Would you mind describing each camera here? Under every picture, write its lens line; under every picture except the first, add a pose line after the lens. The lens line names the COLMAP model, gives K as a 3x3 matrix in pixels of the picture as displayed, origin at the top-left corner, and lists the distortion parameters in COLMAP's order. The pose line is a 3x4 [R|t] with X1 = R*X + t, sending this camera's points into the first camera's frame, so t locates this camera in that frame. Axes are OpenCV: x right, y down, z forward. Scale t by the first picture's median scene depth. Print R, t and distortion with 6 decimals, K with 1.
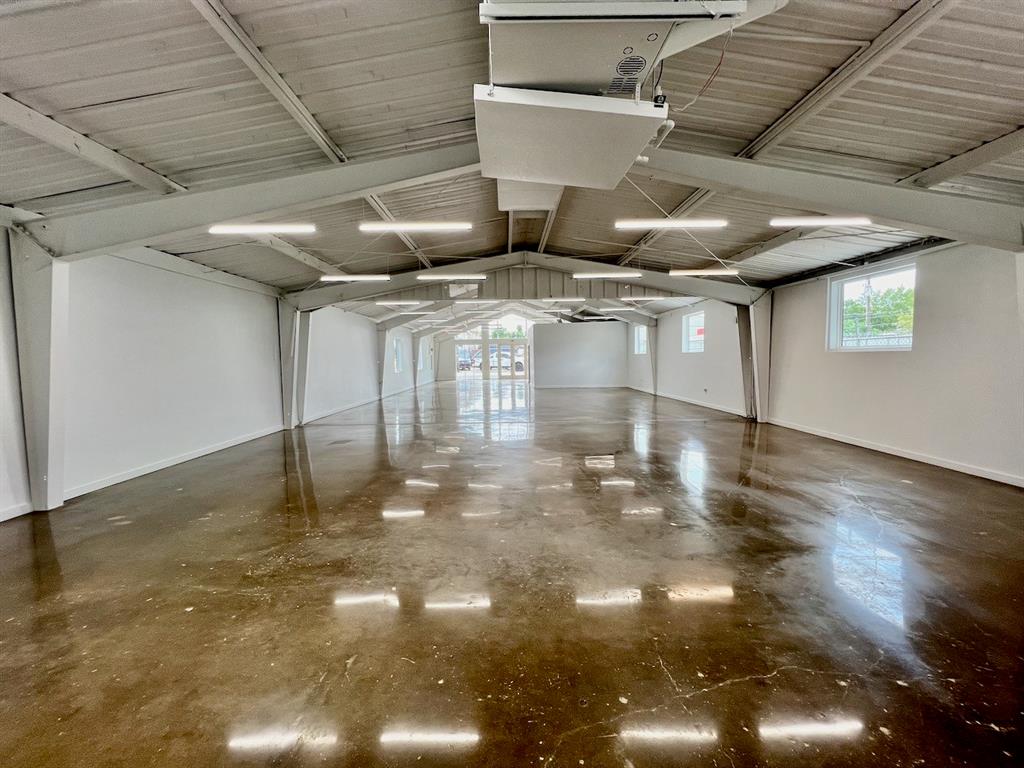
lens RADIAL K [[414.8, 0, 513.1], [0, 414.8, 383.8], [0, 0, 1]] dist [-0.003139, -0.000080]
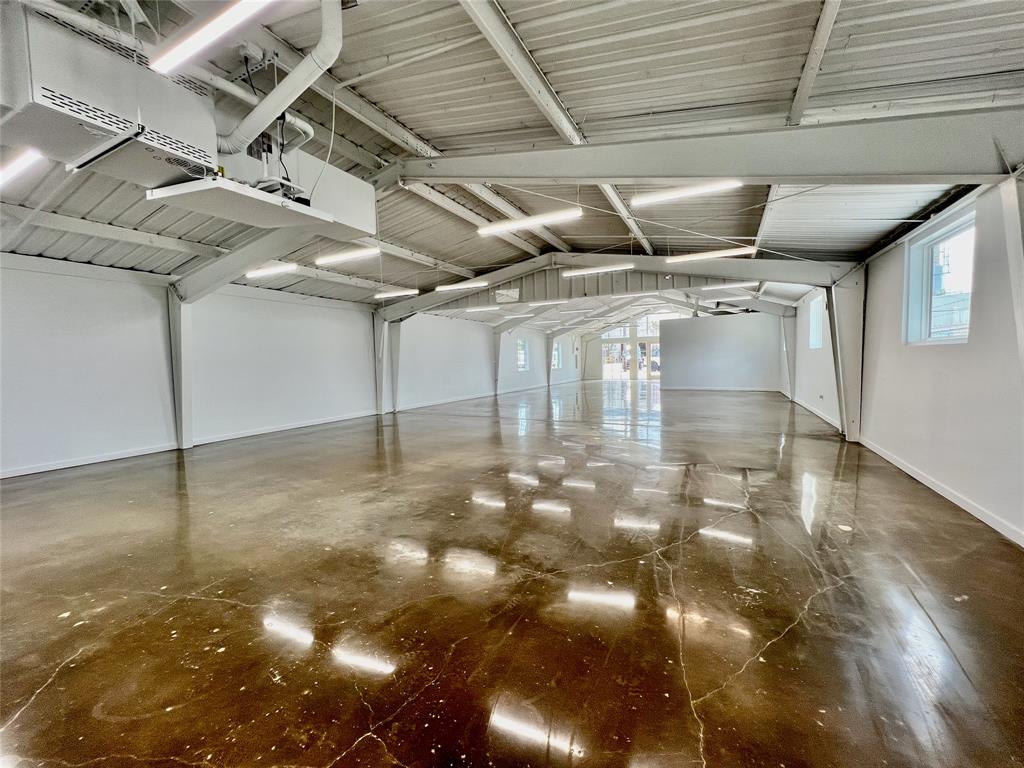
lens RADIAL K [[414.8, 0, 512.6], [0, 414.8, 383.8], [0, 0, 1]] dist [-0.003139, -0.000080]
pose [[0.887068, 0.021087, -0.461157, 0.382370], [-0.020102, 0.999773, 0.007048, -0.002003], [0.461201, 0.003018, 0.887290, 0.046109]]
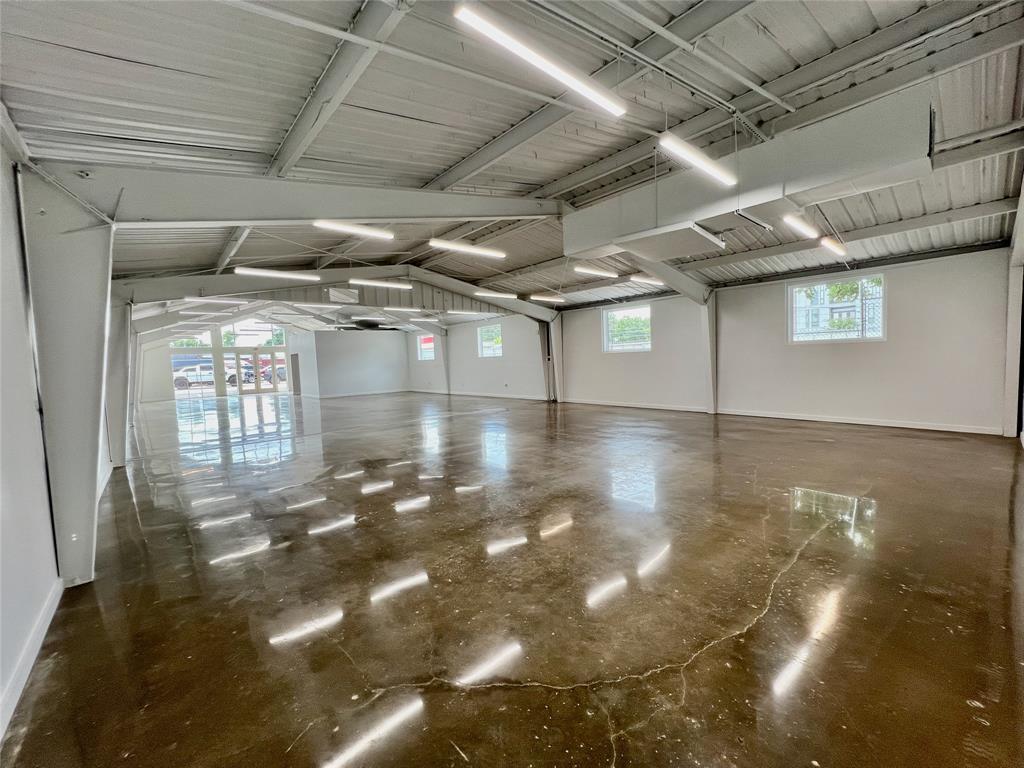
lens RADIAL K [[414.8, 0, 513.3], [0, 414.8, 384.4], [0, 0, 1]] dist [-0.003139, -0.000080]
pose [[0.762819, -0.055946, 0.644187, -0.448509], [0.069946, 0.997544, 0.003807, 0.012345], [-0.642817, 0.042155, 0.764859, -0.014854]]
